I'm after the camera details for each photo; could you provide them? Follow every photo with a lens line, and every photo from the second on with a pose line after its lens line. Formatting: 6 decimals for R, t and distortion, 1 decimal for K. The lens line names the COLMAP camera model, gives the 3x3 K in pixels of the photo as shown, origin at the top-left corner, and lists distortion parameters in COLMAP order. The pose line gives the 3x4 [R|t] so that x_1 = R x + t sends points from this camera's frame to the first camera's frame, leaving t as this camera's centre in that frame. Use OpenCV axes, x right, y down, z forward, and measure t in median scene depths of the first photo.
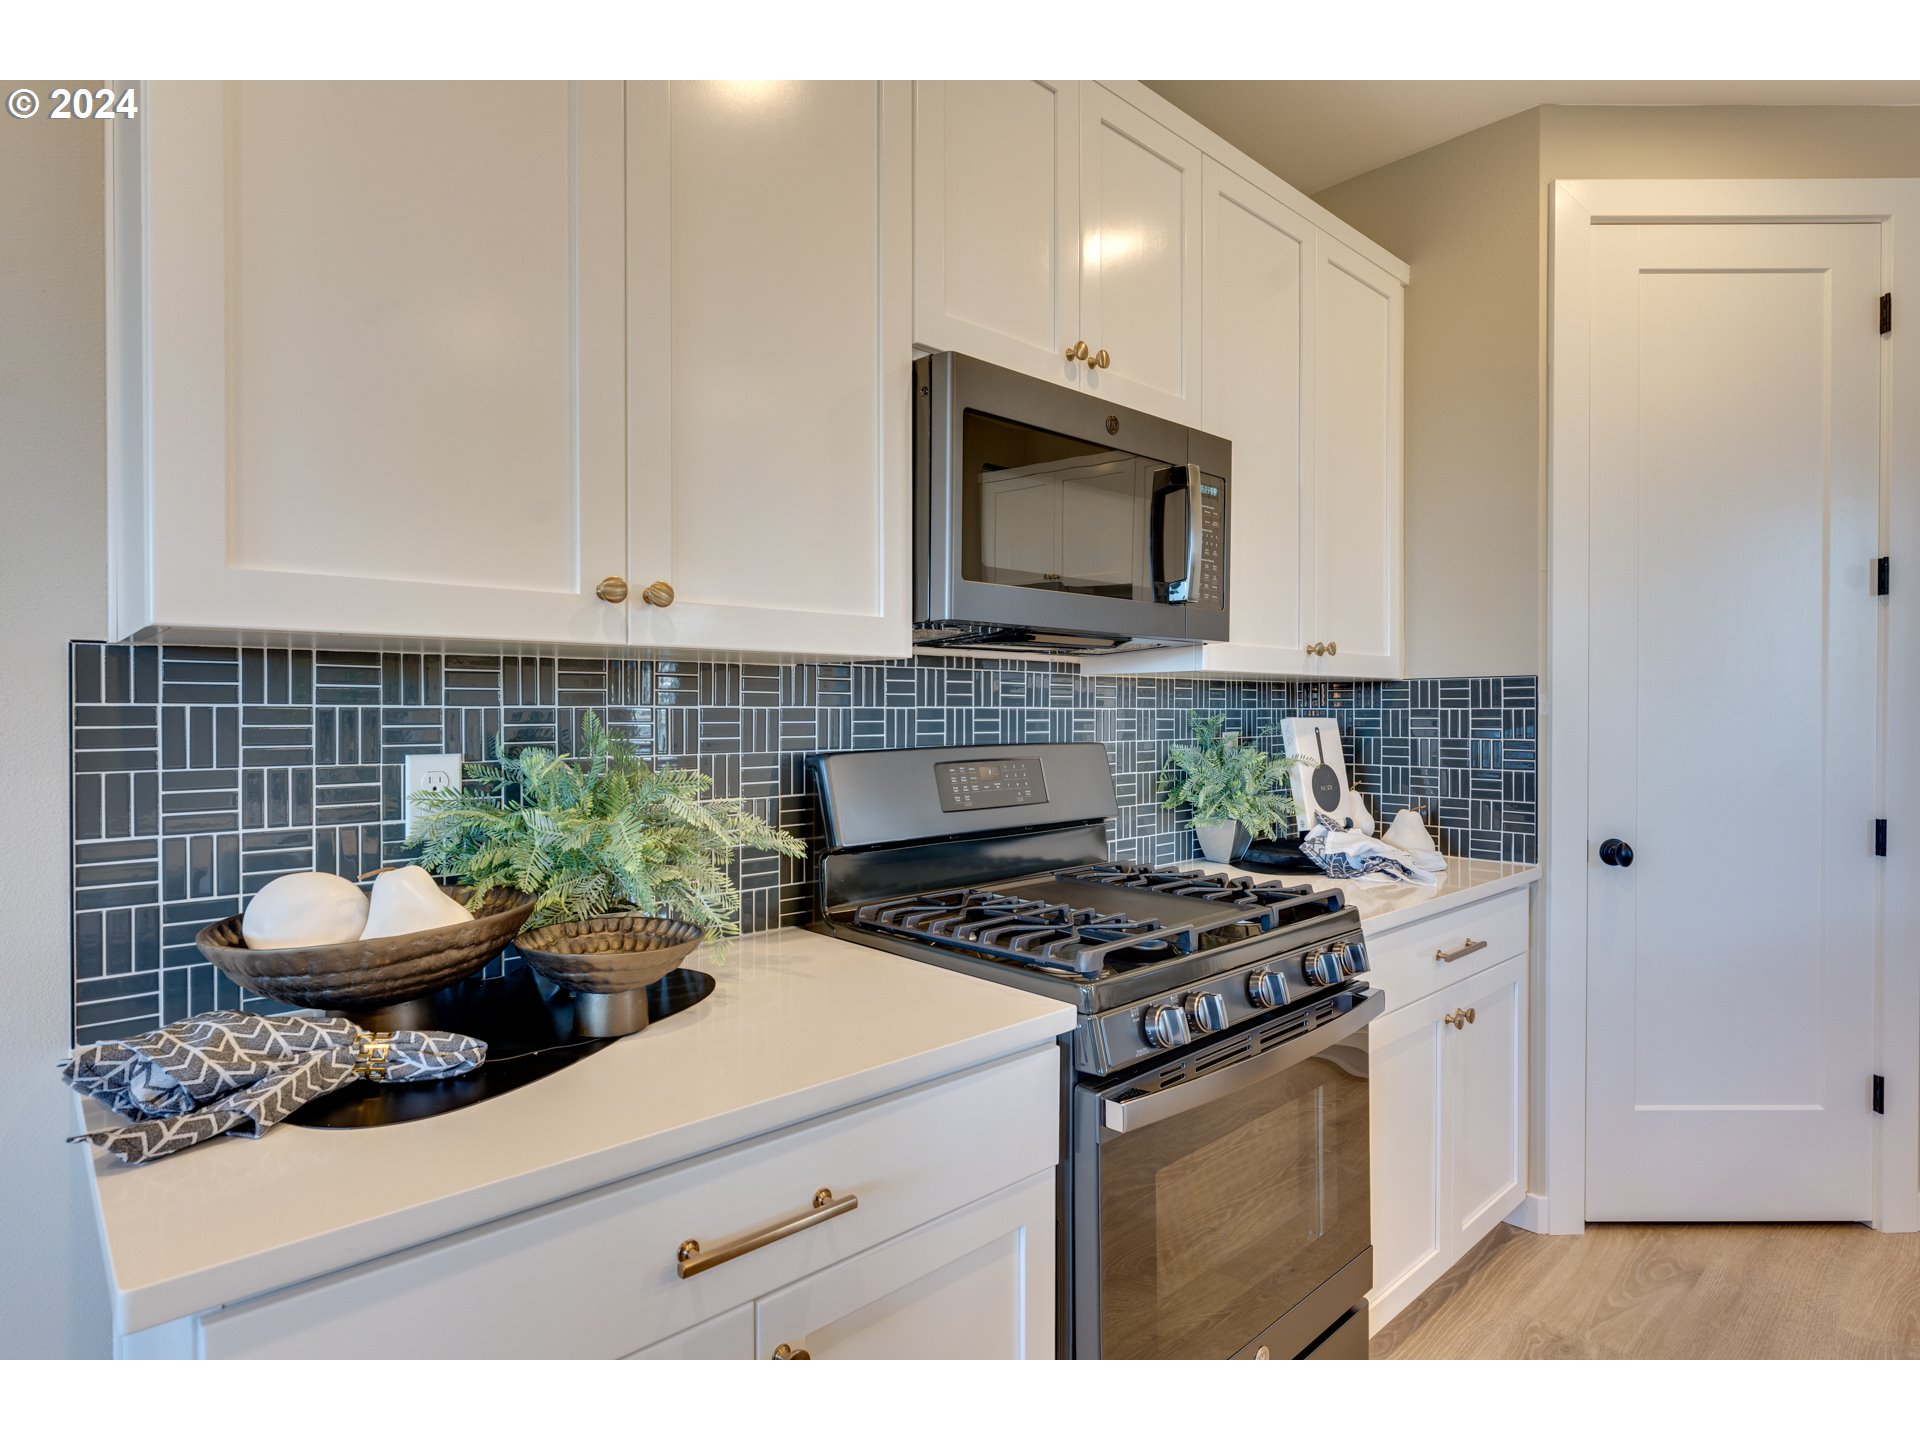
lens RADIAL K [[1004.0, 0, 960.0], [0, 1004.0, 720.0], [0, 0, 1]] dist [-0.000883, -0.000298]
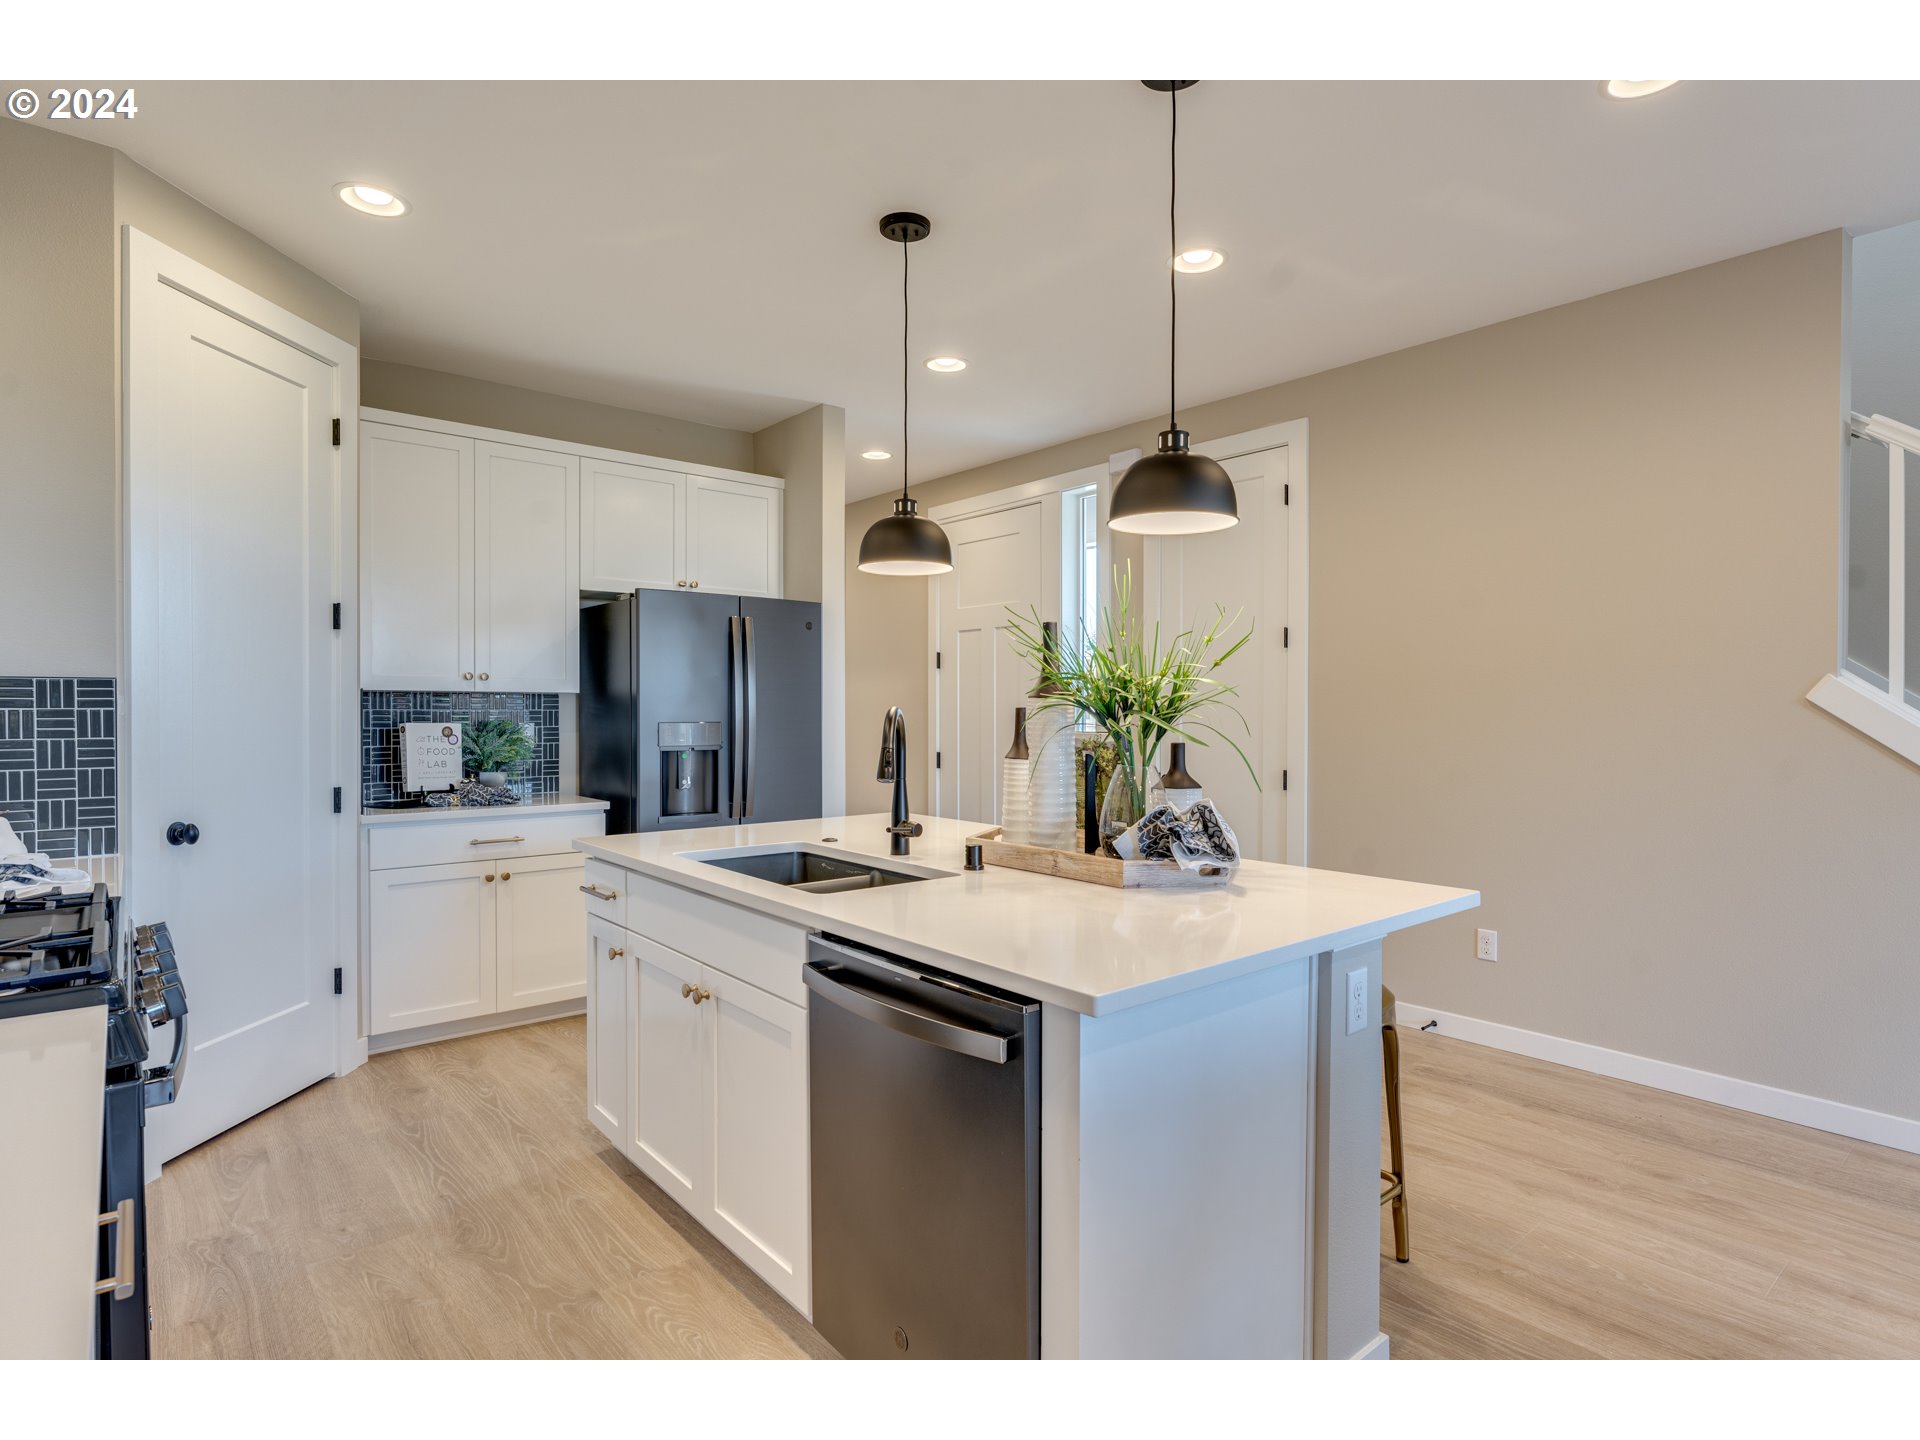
lens RADIAL K [[987.5, 0, 958.8], [0, 987.5, 712.9], [0, 0, 1]] dist [-0.007926, -0.001158]
pose [[0.056598, -0.002455, 0.998394, -0.570447], [0.008523, 0.999962, 0.001976, -0.002194], [-0.998361, 0.008397, 0.056617, 0.055510]]
